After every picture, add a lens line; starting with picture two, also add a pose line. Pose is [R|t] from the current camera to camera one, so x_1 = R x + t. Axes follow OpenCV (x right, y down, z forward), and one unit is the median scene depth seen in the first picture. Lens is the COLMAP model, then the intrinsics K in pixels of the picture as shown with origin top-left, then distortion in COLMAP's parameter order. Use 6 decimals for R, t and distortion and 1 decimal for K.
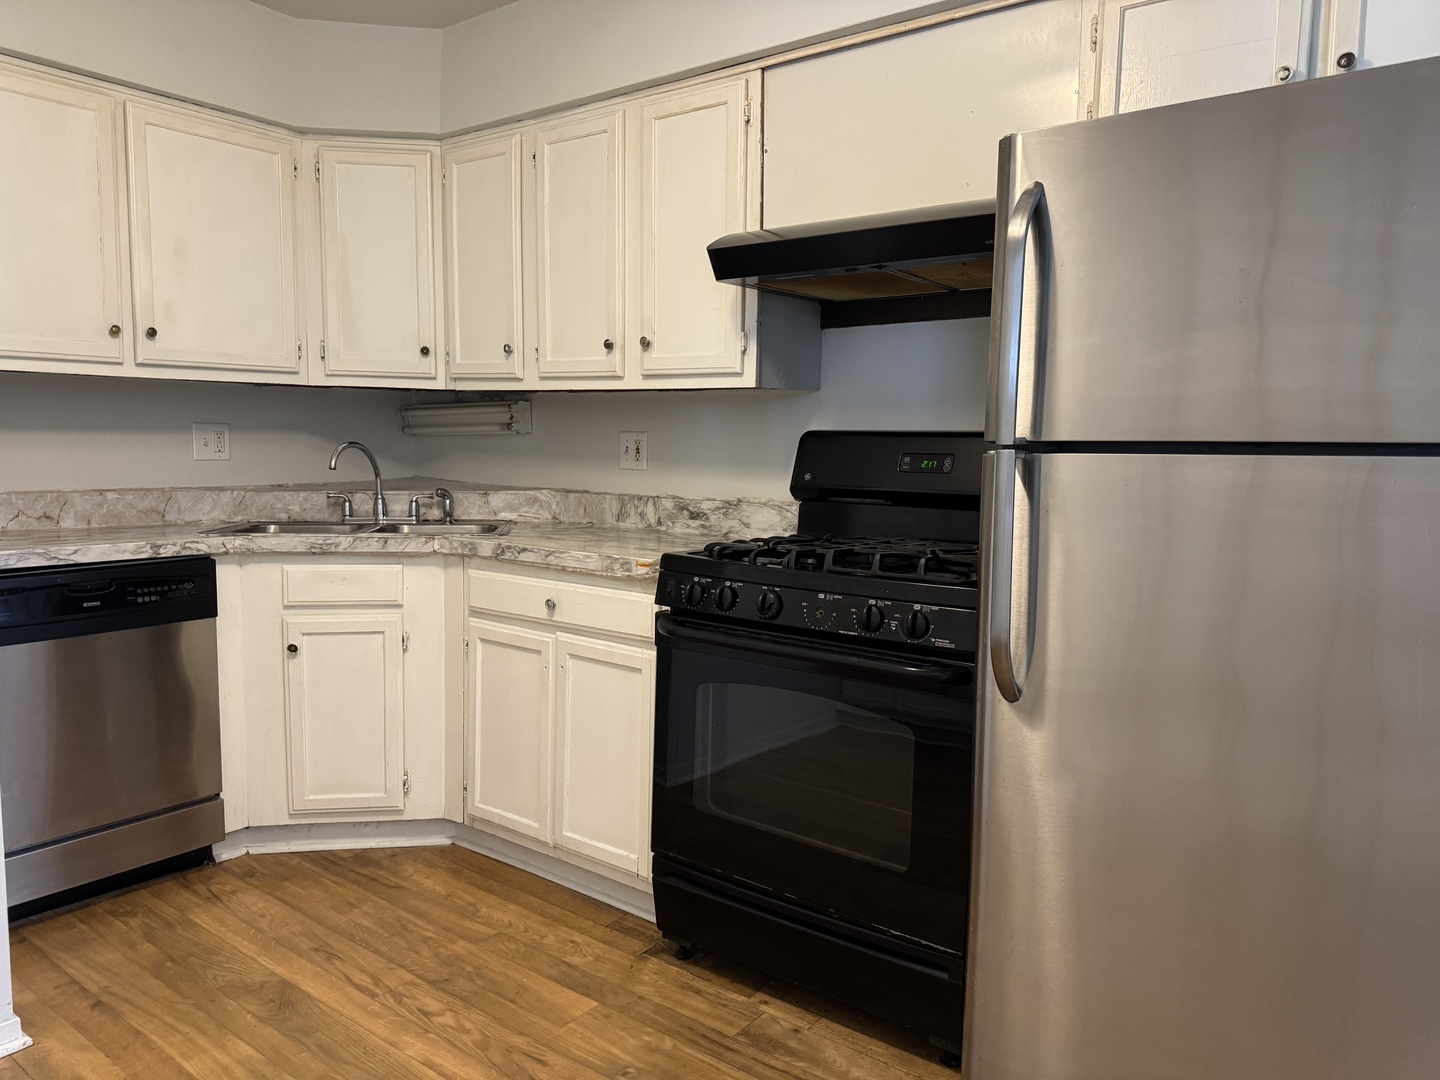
lens RADIAL K [[1021.8, 0, 720.2], [0, 1021.8, 538.5], [0, 0, 1]] dist [0.004917, 0.000599]
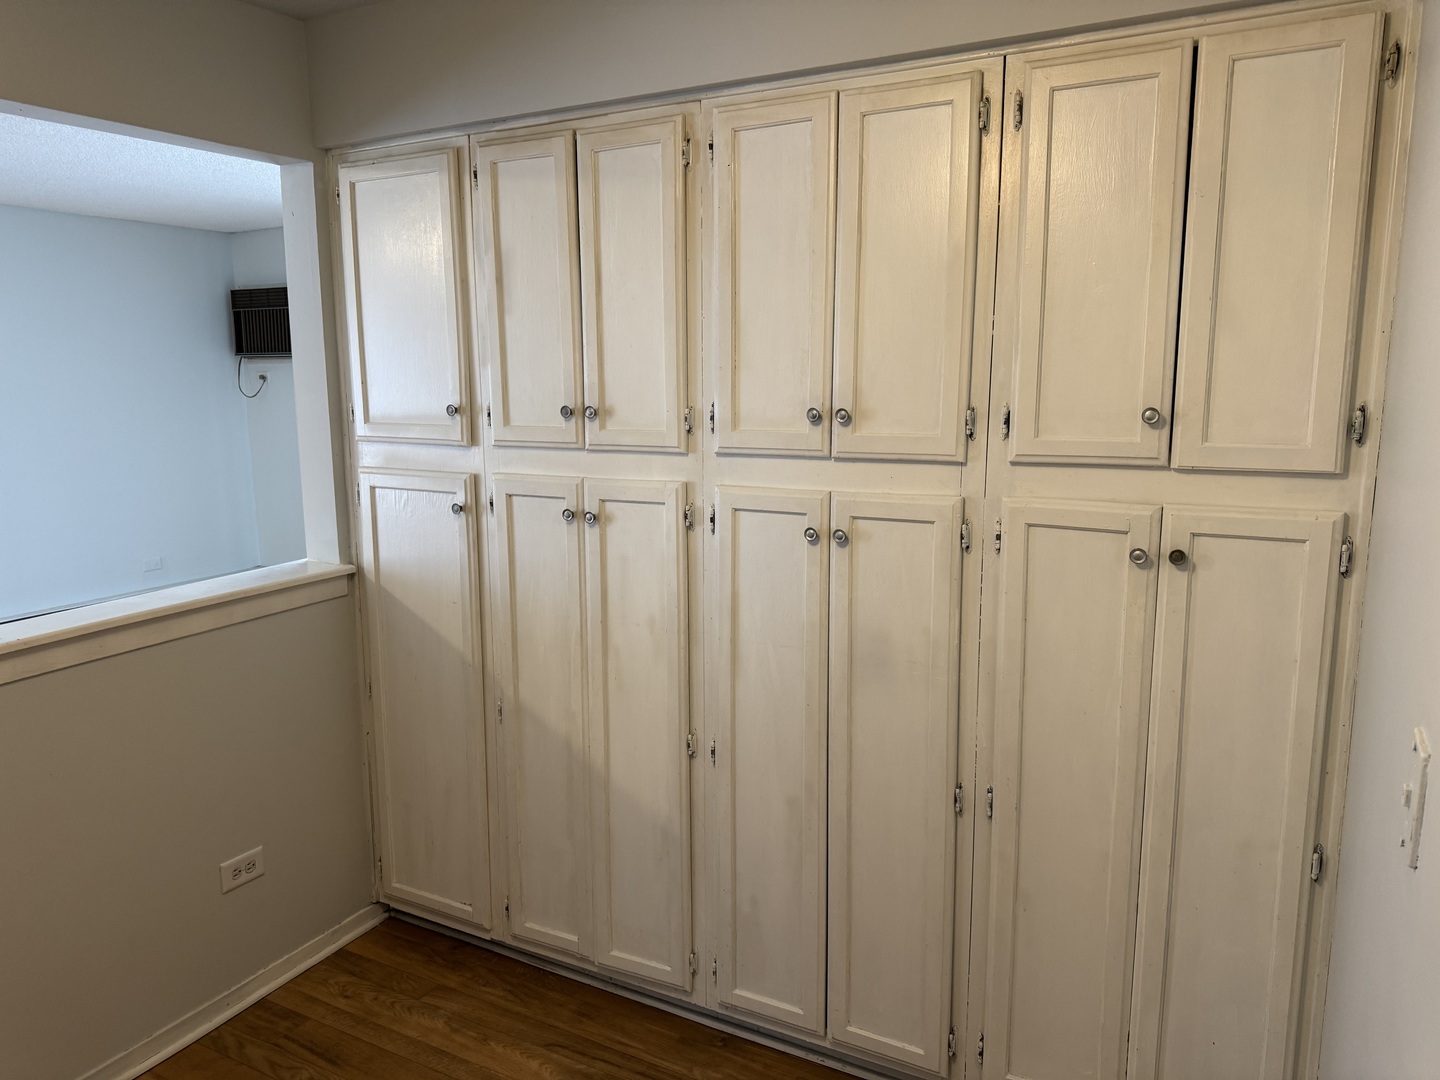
lens RADIAL K [[1021.8, 0, 720.5], [0, 1021.8, 538.7], [0, 0, 1]] dist [0.004917, 0.000599]
pose [[-0.986176, 0.015525, -0.164974, -0.357748], [-0.028142, 0.965446, 0.259079, -0.352138], [0.163296, 0.260140, -0.951663, 1.942991]]
